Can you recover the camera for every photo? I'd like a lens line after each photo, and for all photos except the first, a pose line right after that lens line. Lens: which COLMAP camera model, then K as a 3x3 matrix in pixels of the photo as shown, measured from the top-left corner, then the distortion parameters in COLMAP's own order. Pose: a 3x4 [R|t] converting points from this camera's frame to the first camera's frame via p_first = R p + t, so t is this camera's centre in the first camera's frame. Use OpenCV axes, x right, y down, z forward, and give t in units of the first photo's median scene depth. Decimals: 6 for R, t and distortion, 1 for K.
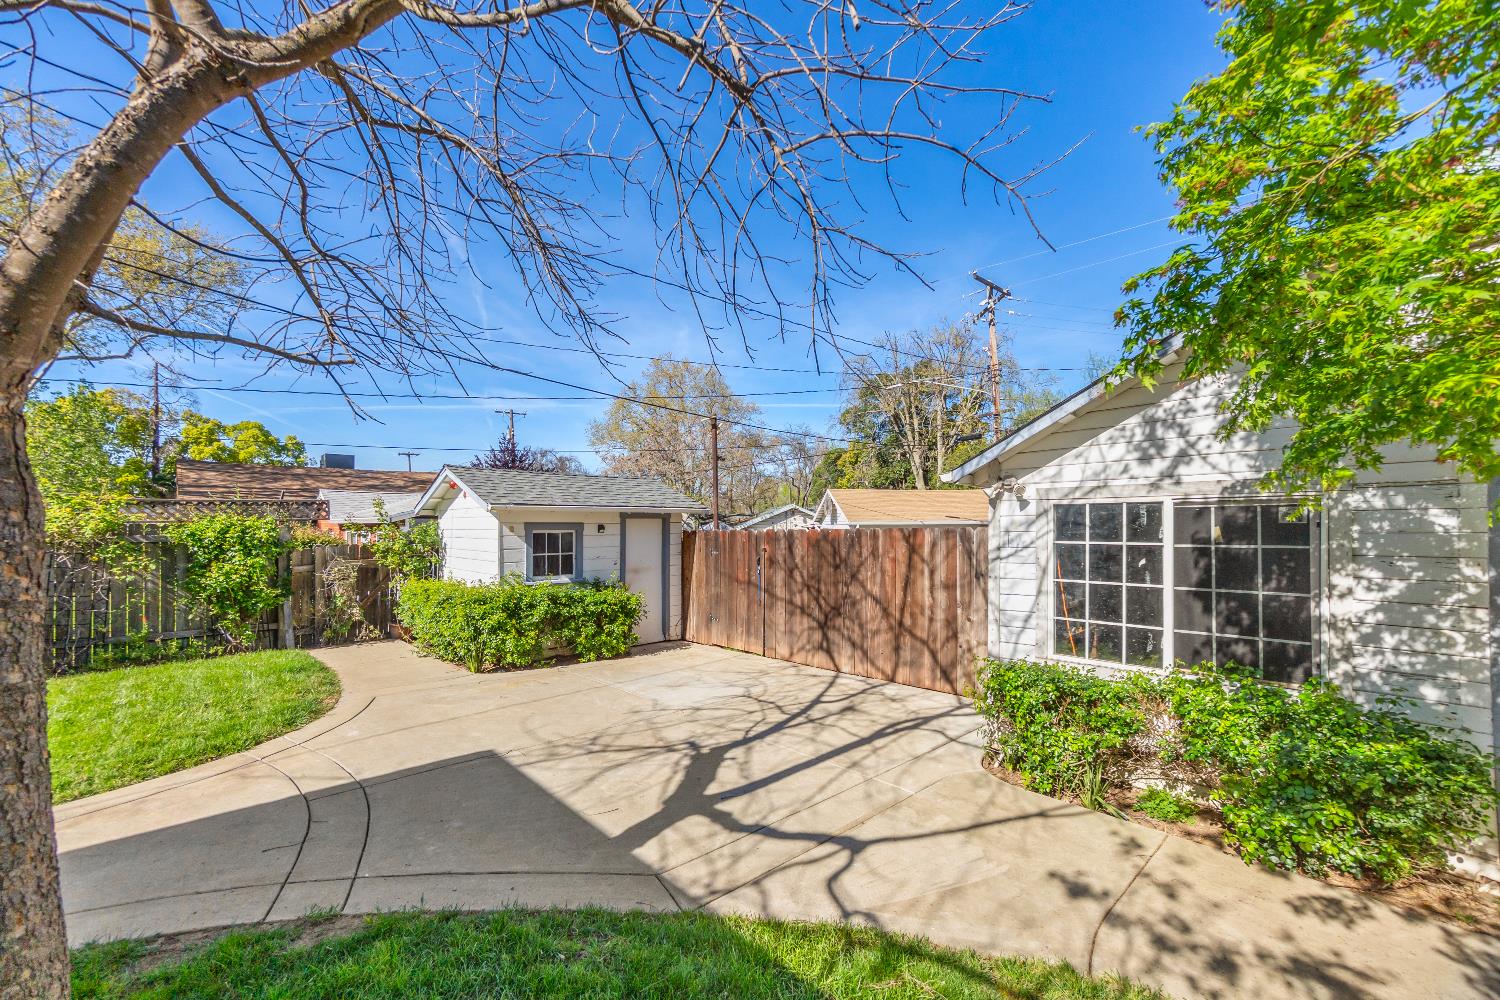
lens RADIAL K [[586.9, 0, 732.1], [0, 586.9, 506.1], [0, 0, 1]] dist [0.000292, 0.000141]
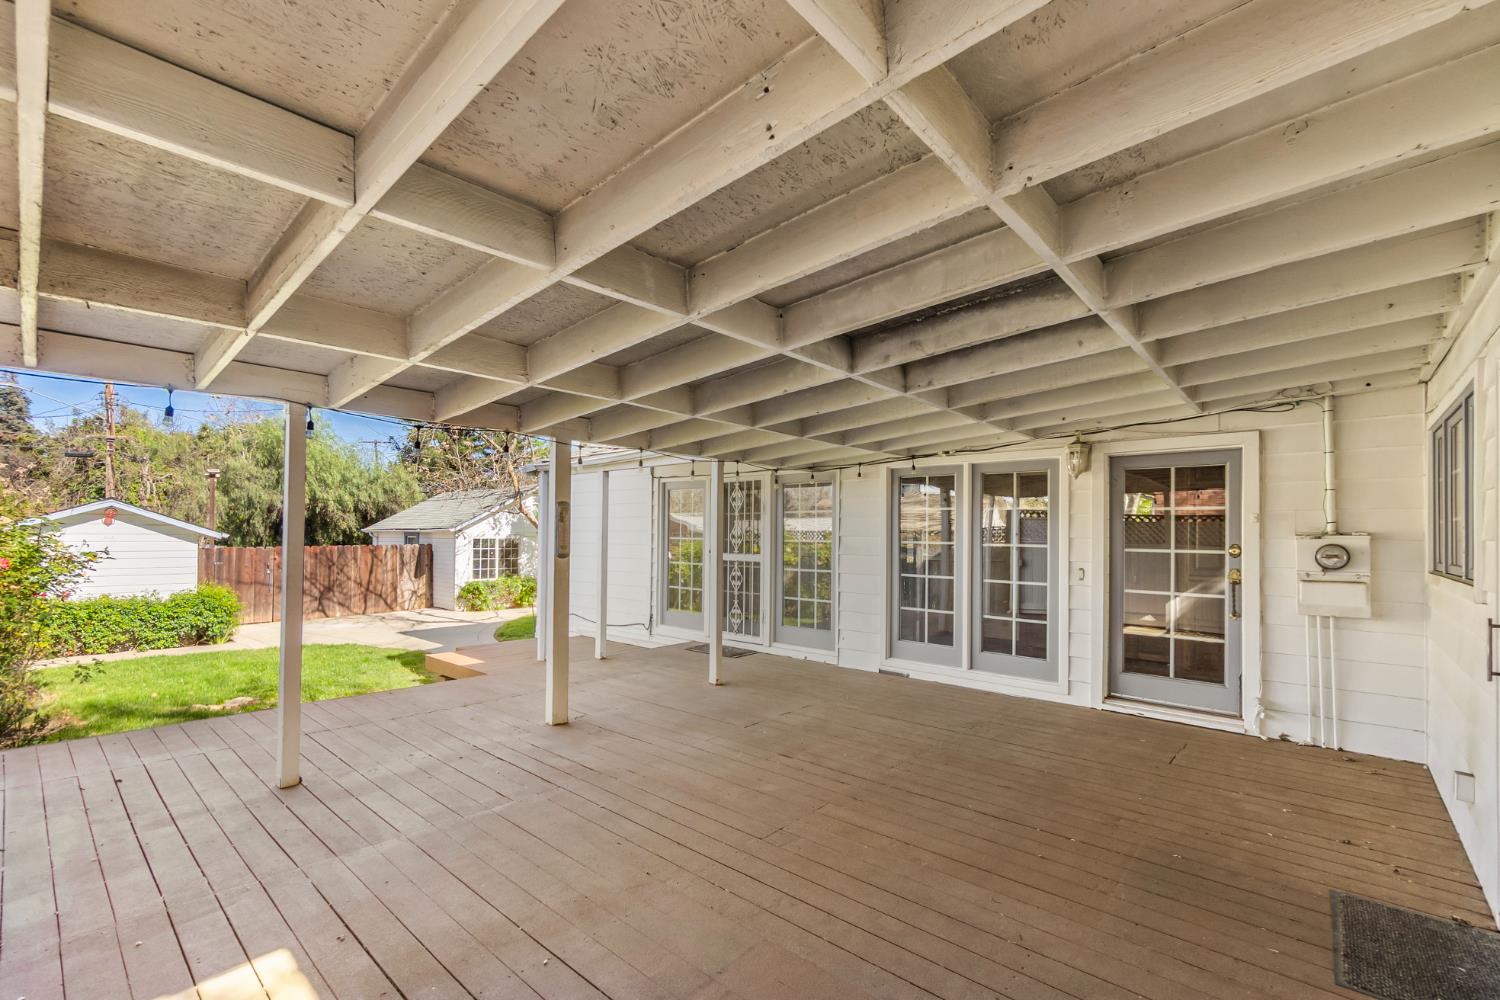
lens RADIAL K [[651.2, 0, 750.0], [0, 651.2, 500.0], [0, 0, 1]] dist [-0.012876, -0.000112]
pose [[-0.083399, 0.052698, 0.995122, -2.539500], [-0.028491, 0.998066, -0.055242, -0.047995], [-0.996109, -0.032959, -0.081736, -0.261841]]
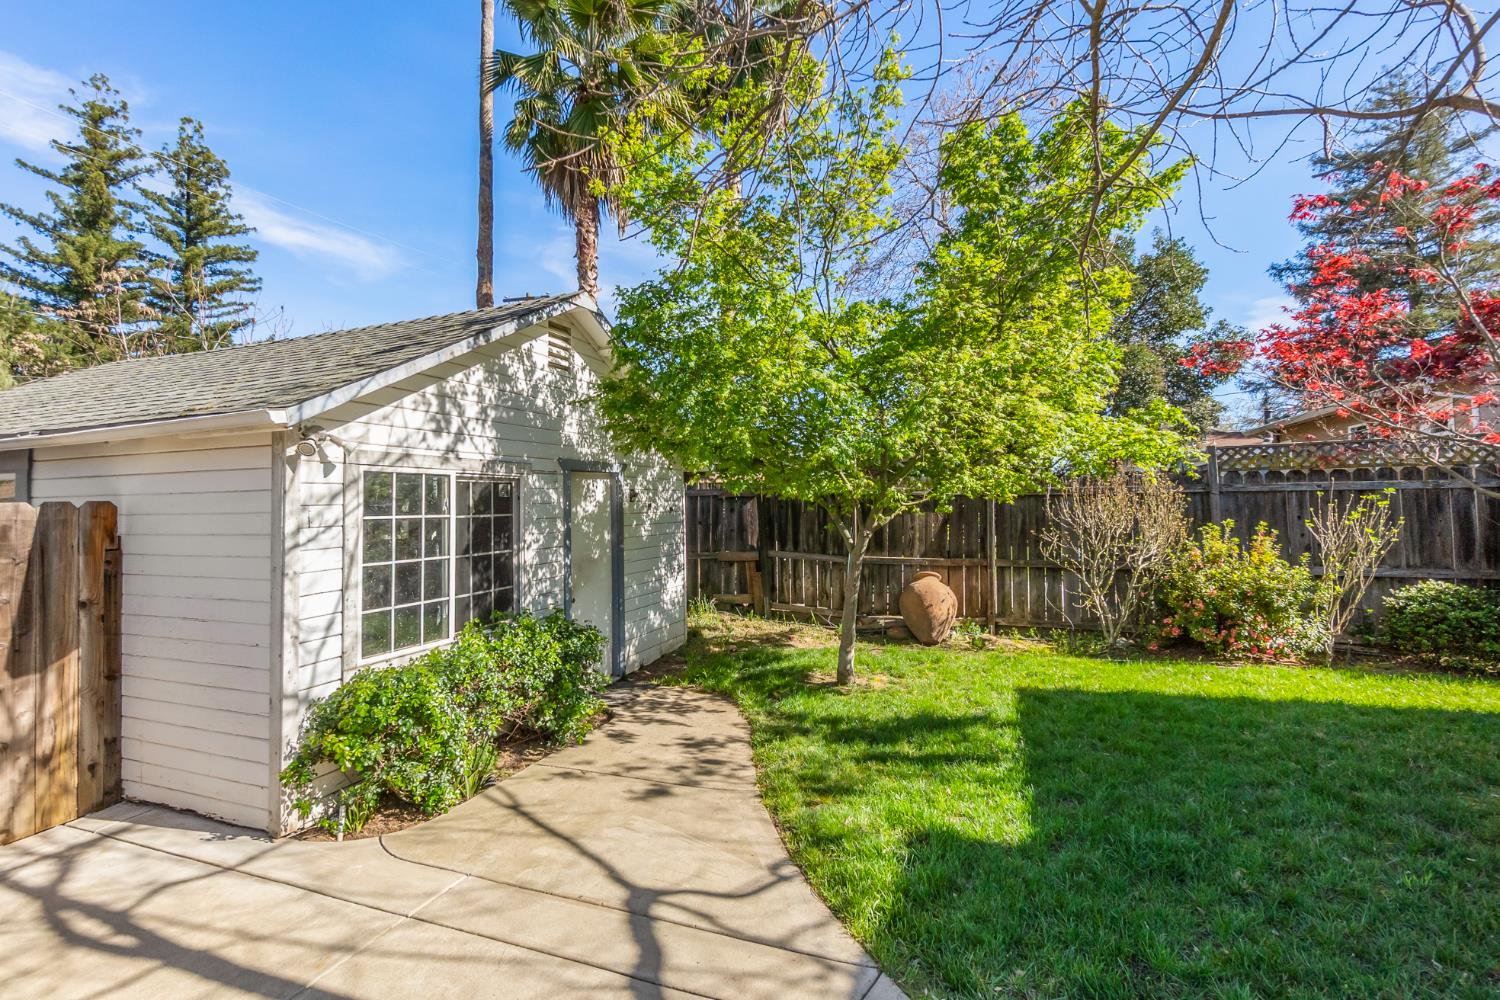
lens RADIAL K [[680.3, 0, 748.1], [0, 680.3, 475.5], [0, 0, 1]] dist [0.001197, -0.005266]
pose [[-0.438332, 0.047162, 0.897575, -0.358034], [-0.011154, 0.998260, -0.057899, 0.035672], [-0.898744, -0.035391, -0.437044, 0.656108]]
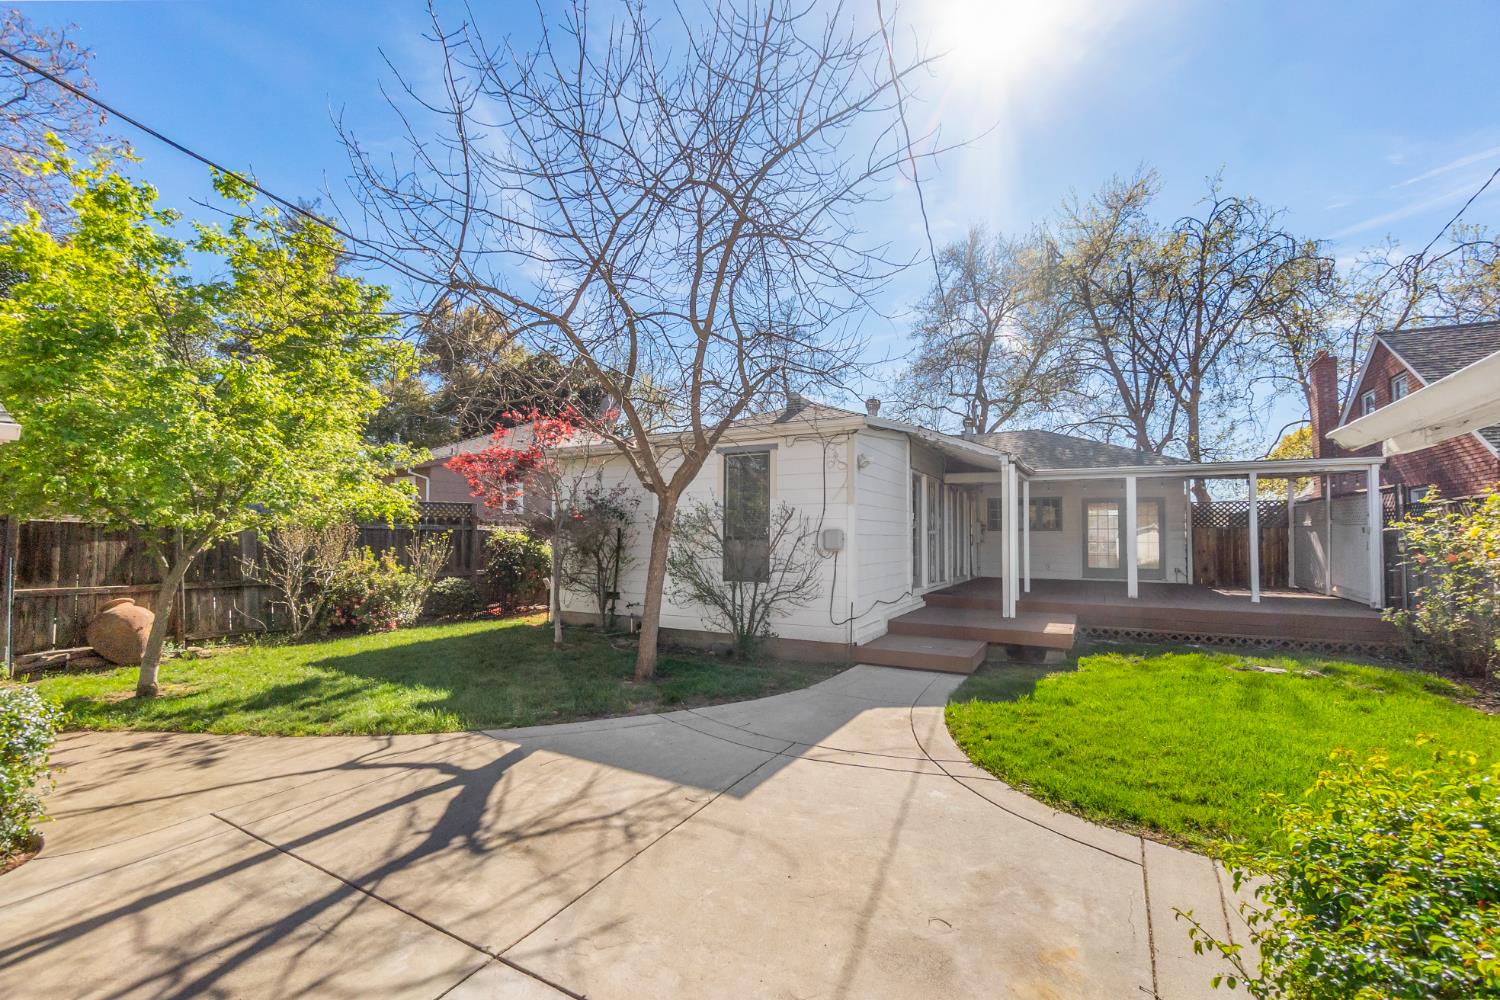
lens RADIAL K [[662.3, 0, 728.4], [0, 662.3, 520.1], [0, 0, 1]] dist [-0.002197, -0.000528]
pose [[-0.957141, -0.011446, -0.289397, -0.089979], [0.002936, 0.998784, -0.049213, 0.055079], [0.289609, -0.047954, -0.955943, 1.371194]]
